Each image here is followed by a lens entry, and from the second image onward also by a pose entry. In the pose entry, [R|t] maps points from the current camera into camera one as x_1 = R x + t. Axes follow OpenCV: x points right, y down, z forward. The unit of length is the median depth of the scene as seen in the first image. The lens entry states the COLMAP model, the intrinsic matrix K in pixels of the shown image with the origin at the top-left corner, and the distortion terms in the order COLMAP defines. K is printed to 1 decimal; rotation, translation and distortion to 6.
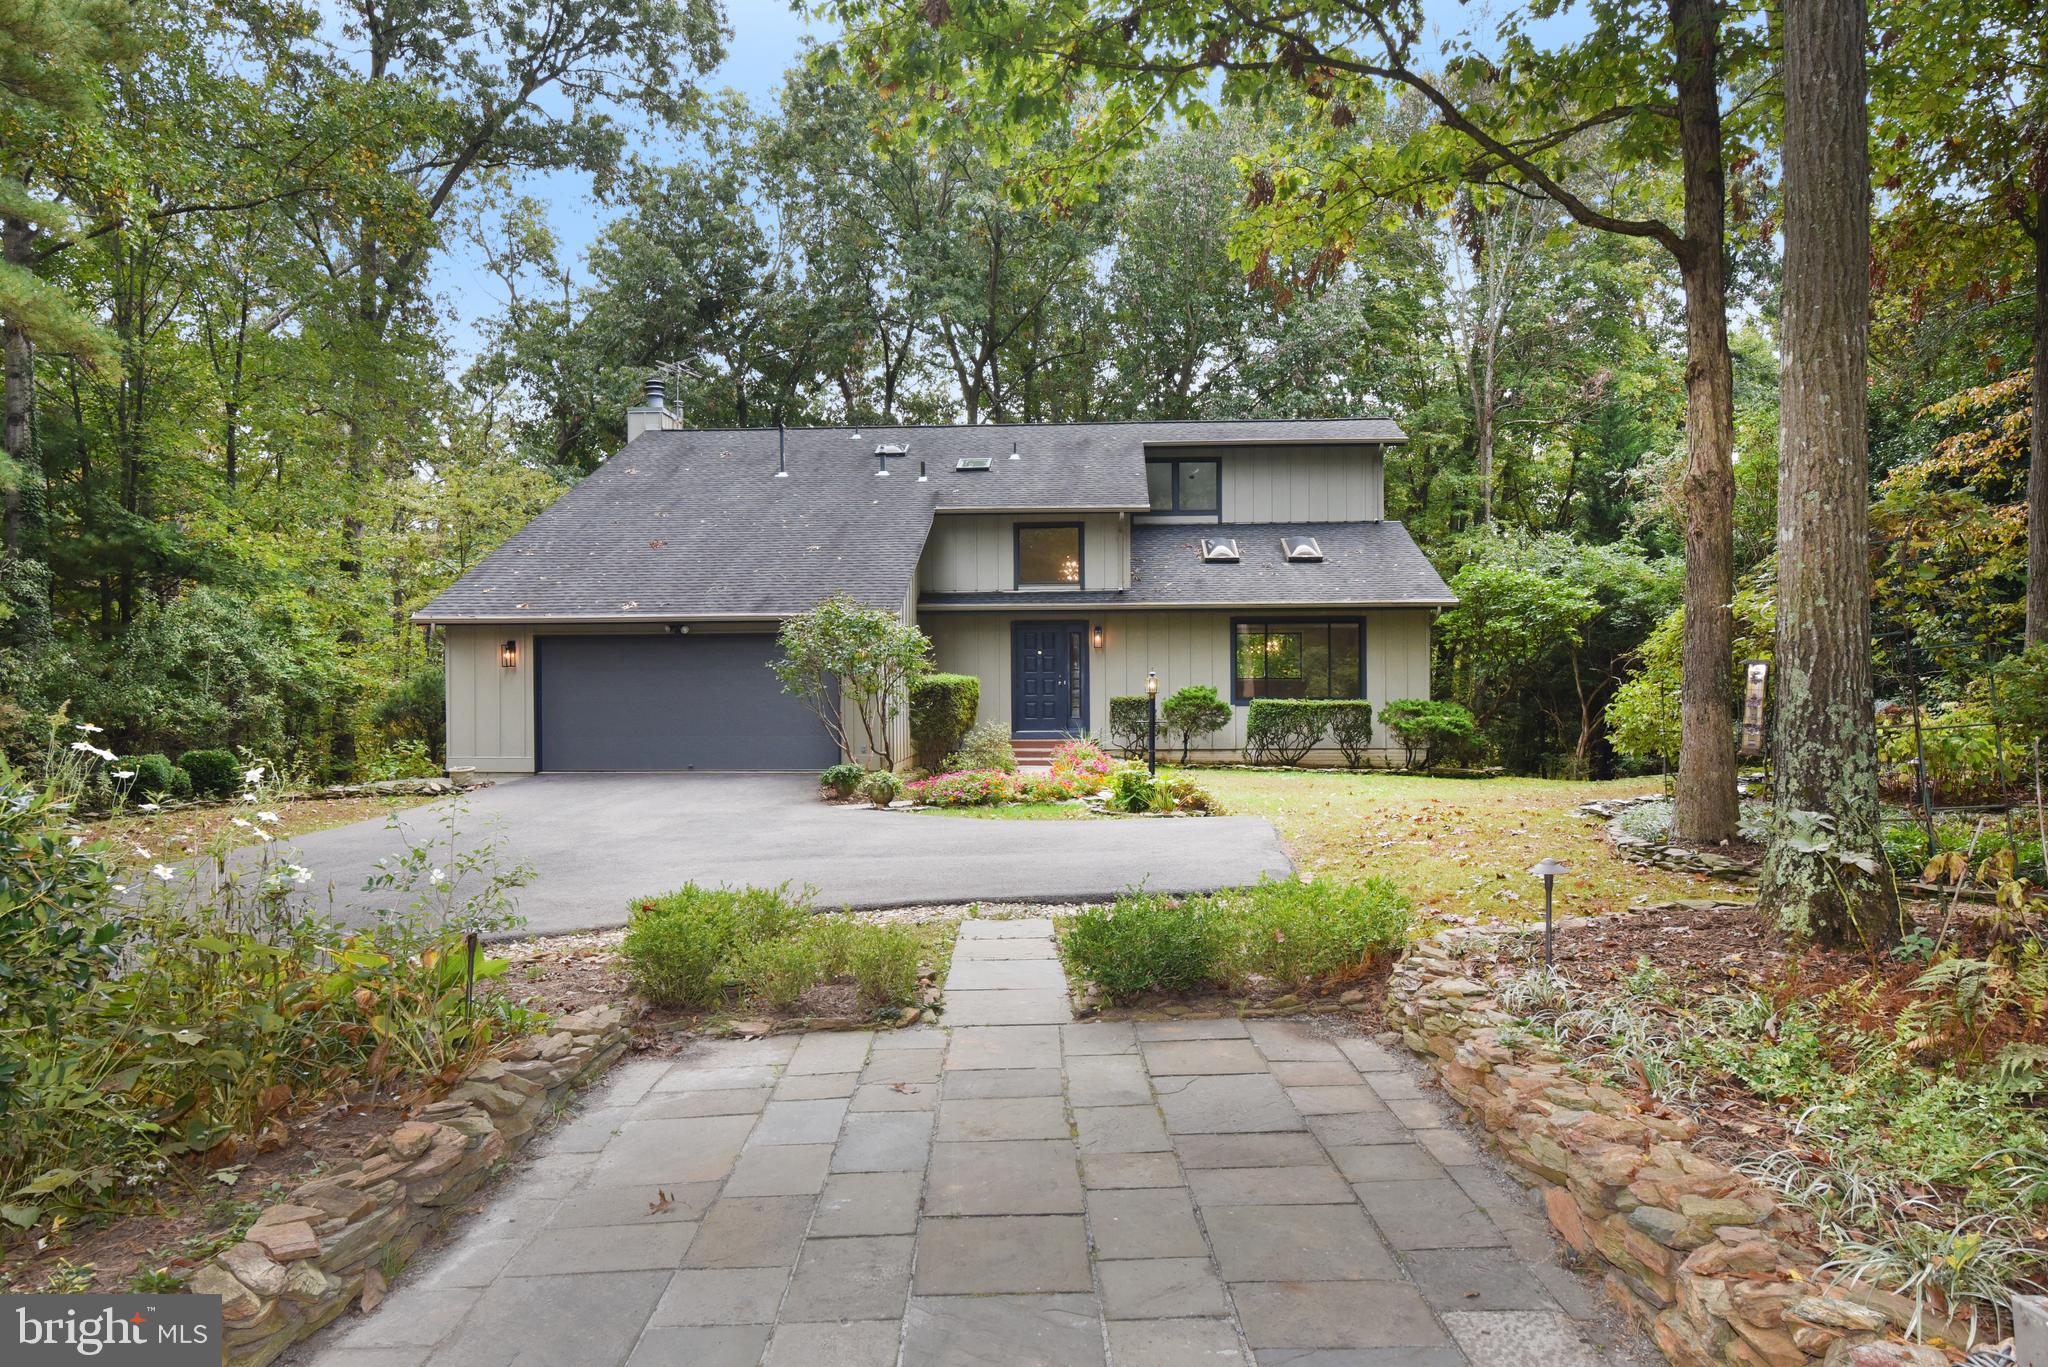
lens RADIAL K [[1342.9, 0, 1024.0], [0, 1342.9, 683.5], [0, 0, 1]] dist [0.004206, 0.000502]
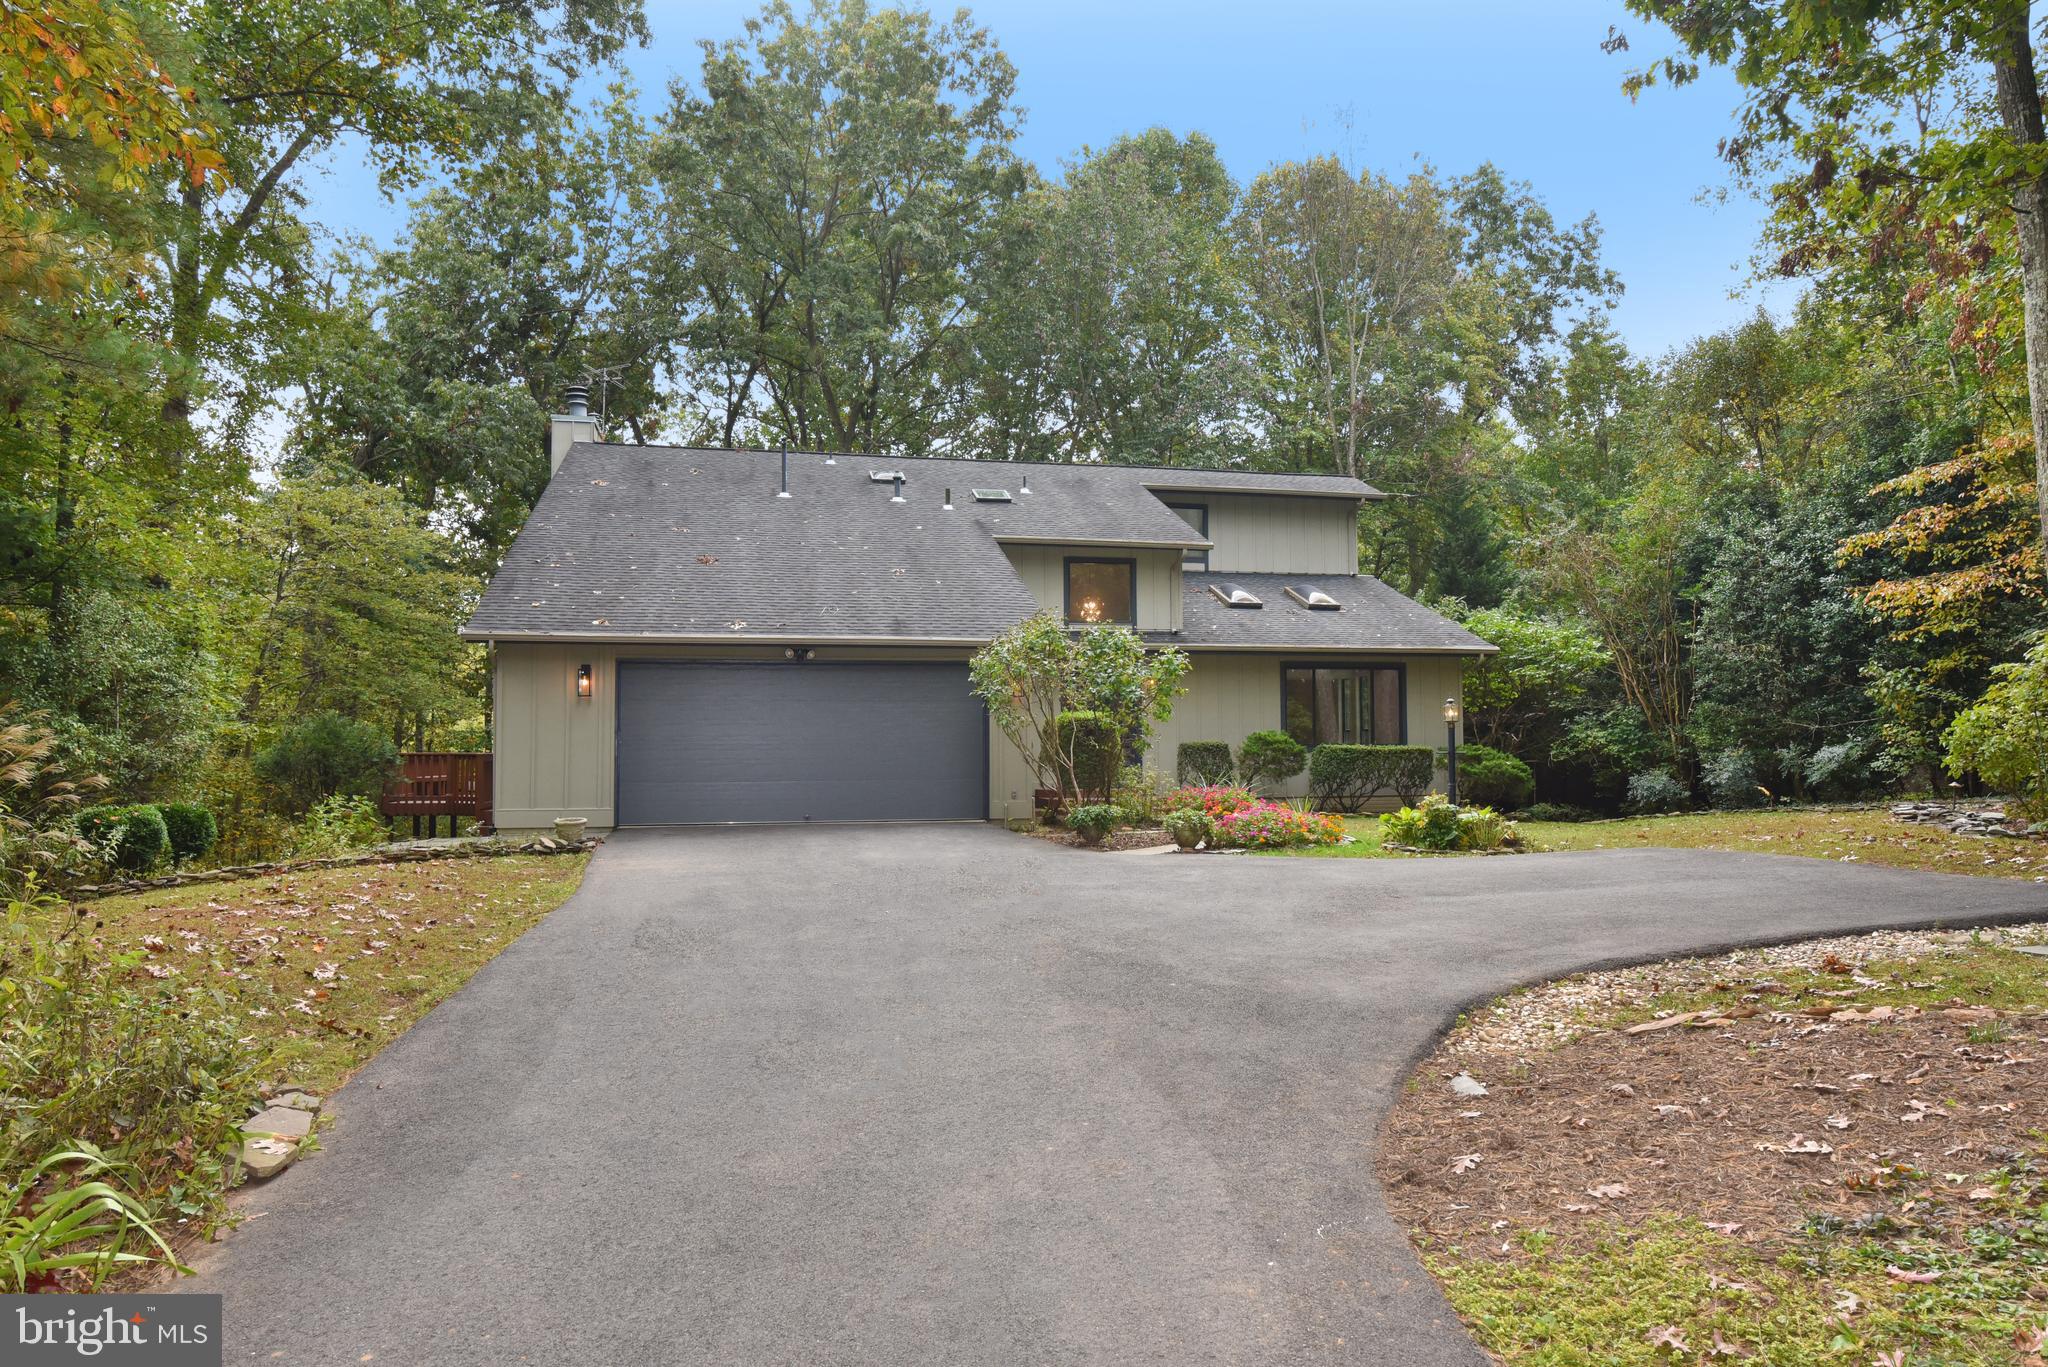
lens RADIAL K [[1317.0, 0, 1024.0], [0, 1317.0, 683.5], [0, 0, 1]] dist [-0.006582, -0.000402]
pose [[0.960783, 0.014520, 0.276921, -0.288457], [0.001964, 0.998247, -0.059155, 0.022527], [-0.277294, 0.057379, 0.959070, 0.137460]]
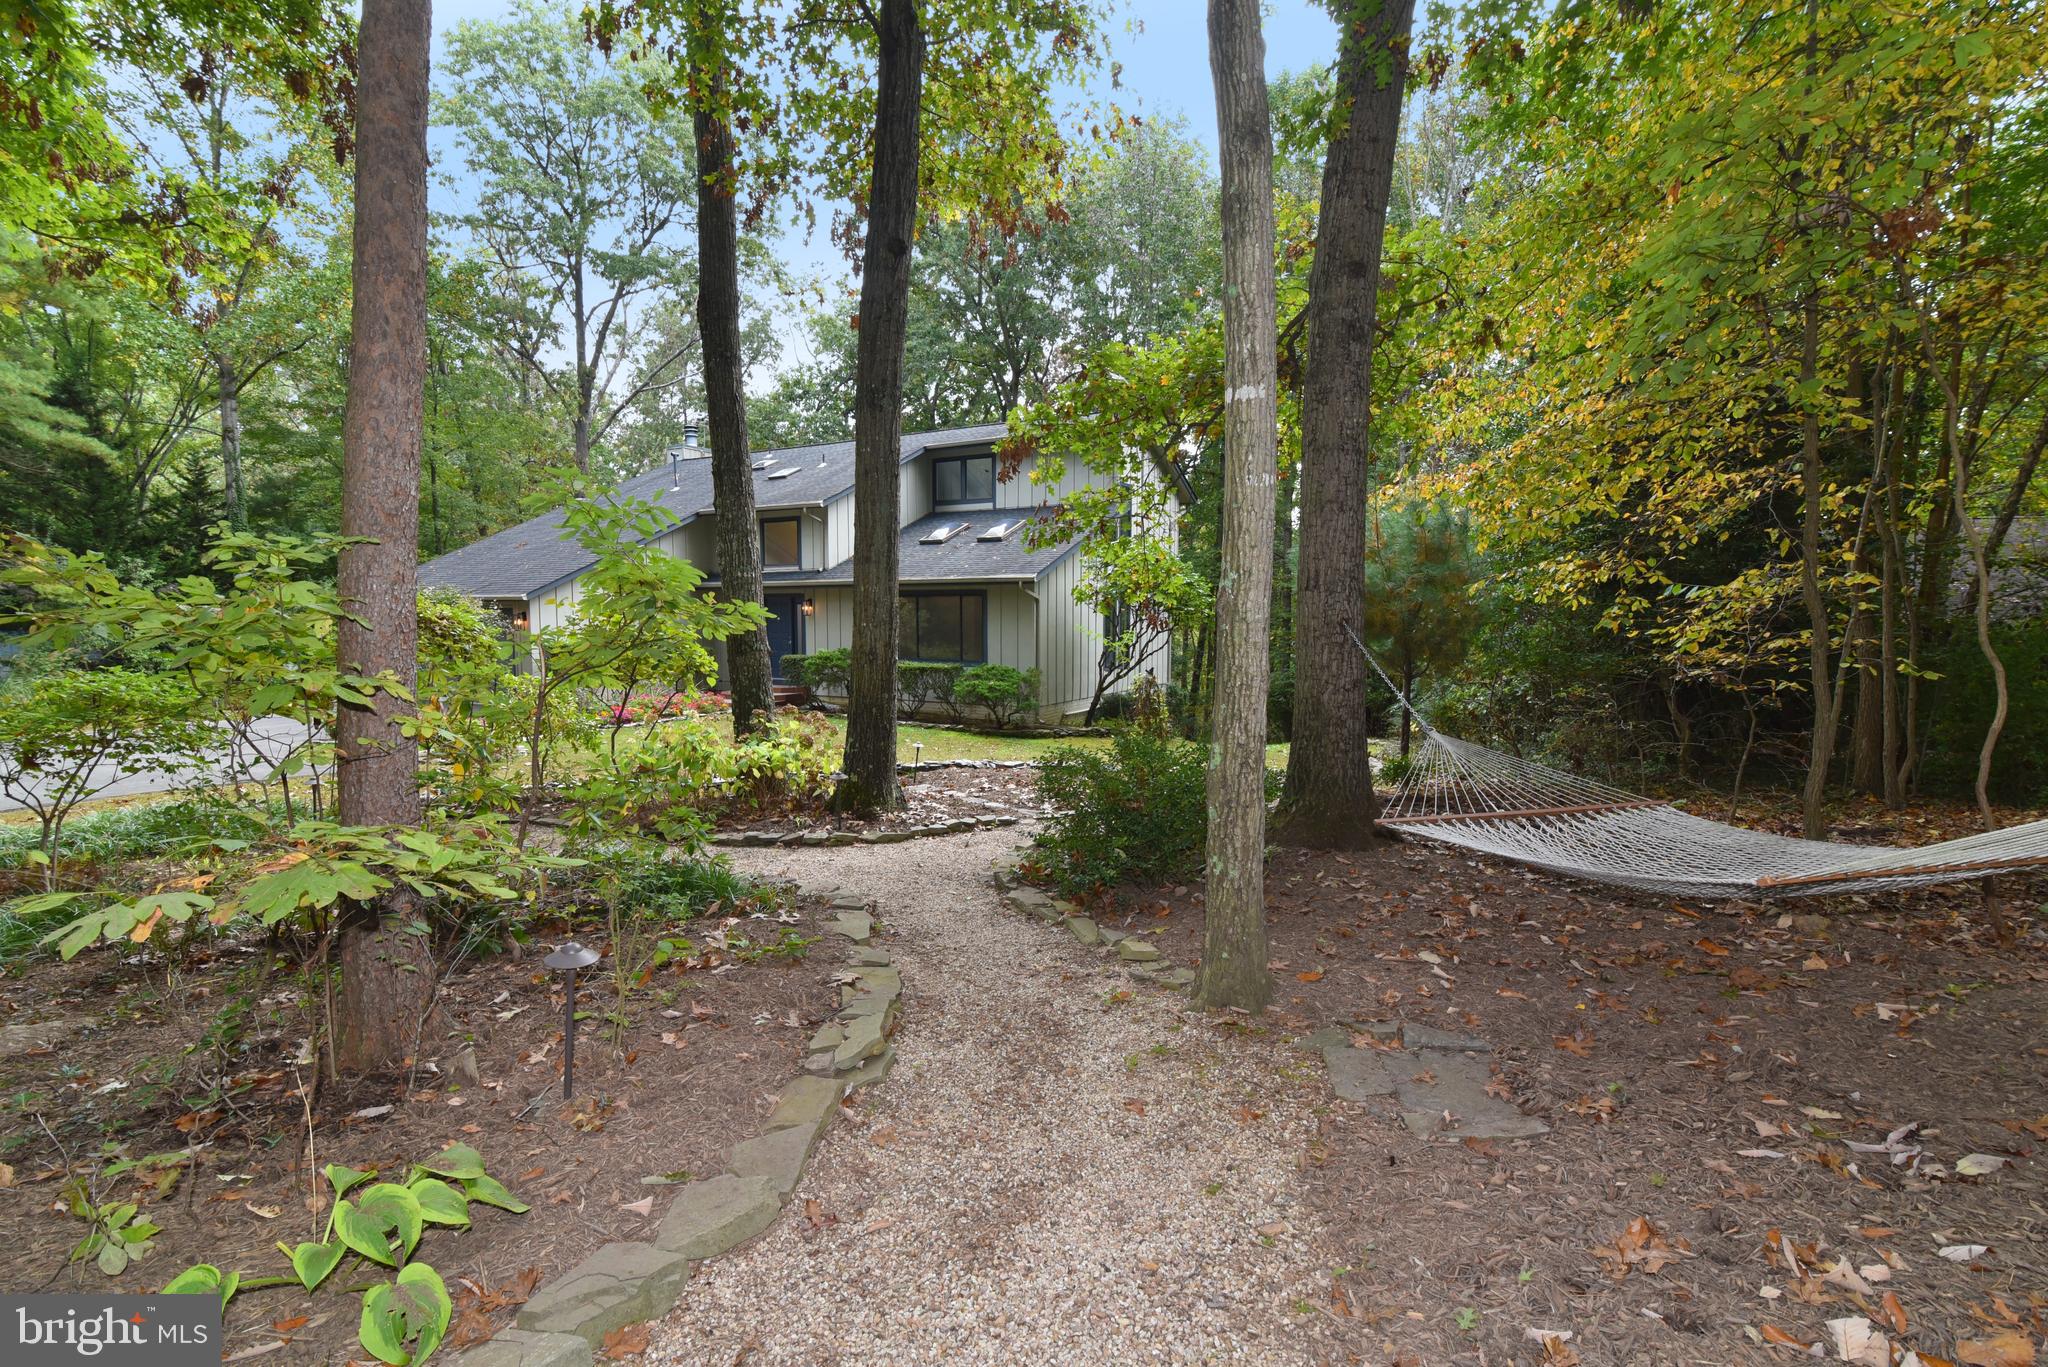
lens RADIAL K [[931.3, 0, 1019.6], [0, 931.3, 704.6], [0, 0, 1]] dist [-0.024927, 0.000315]
pose [[0.900506, 0.049936, -0.431968, 0.620368], [-0.011022, 0.995686, 0.092125, -0.025930], [0.434705, -0.078198, 0.897172, 0.293098]]
